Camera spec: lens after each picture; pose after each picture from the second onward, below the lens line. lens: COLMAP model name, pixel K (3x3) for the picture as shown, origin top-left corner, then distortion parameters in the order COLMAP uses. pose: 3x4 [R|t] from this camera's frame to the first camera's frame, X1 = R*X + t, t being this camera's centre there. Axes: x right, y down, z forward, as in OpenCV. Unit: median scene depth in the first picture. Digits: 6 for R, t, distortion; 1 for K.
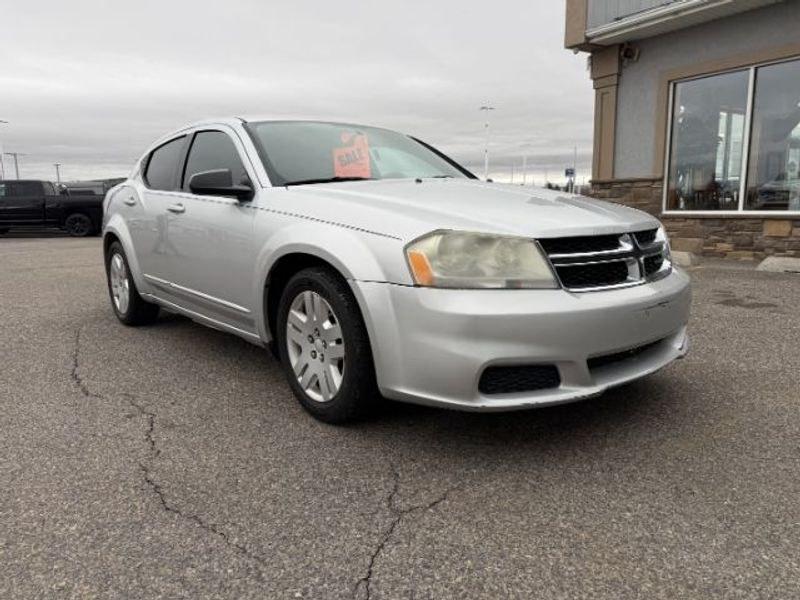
lens RADIAL K [[565.4, 0, 396.6], [0, 565.4, 300.1], [0, 0, 1]] dist [0.029159, -0.026835]
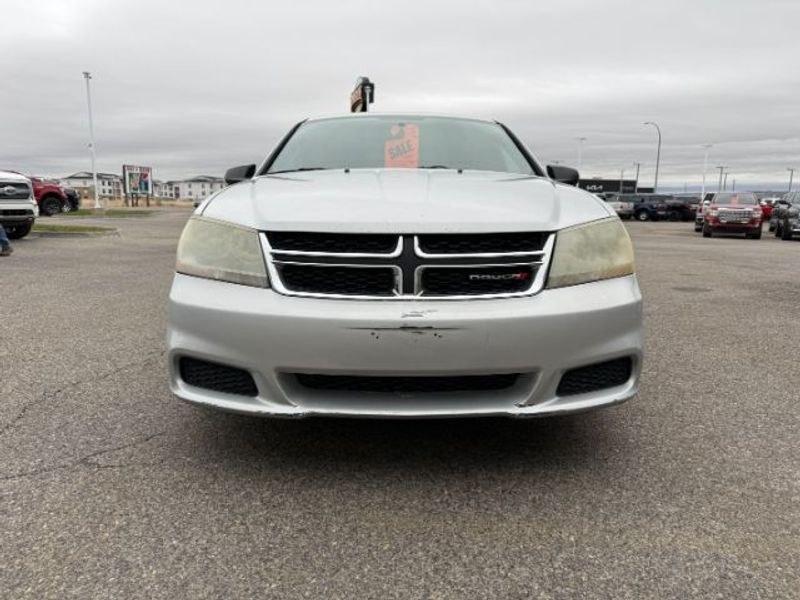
lens RADIAL K [[565.4, 0, 399.7], [0, 565.4, 302.4], [0, 0, 1]] dist [0.029159, -0.026835]
pose [[0.744239, 0.125869, -0.655946, 0.994592], [-0.122329, 0.991158, 0.051398, -0.067051], [0.656616, 0.041988, 0.753056, 0.454935]]
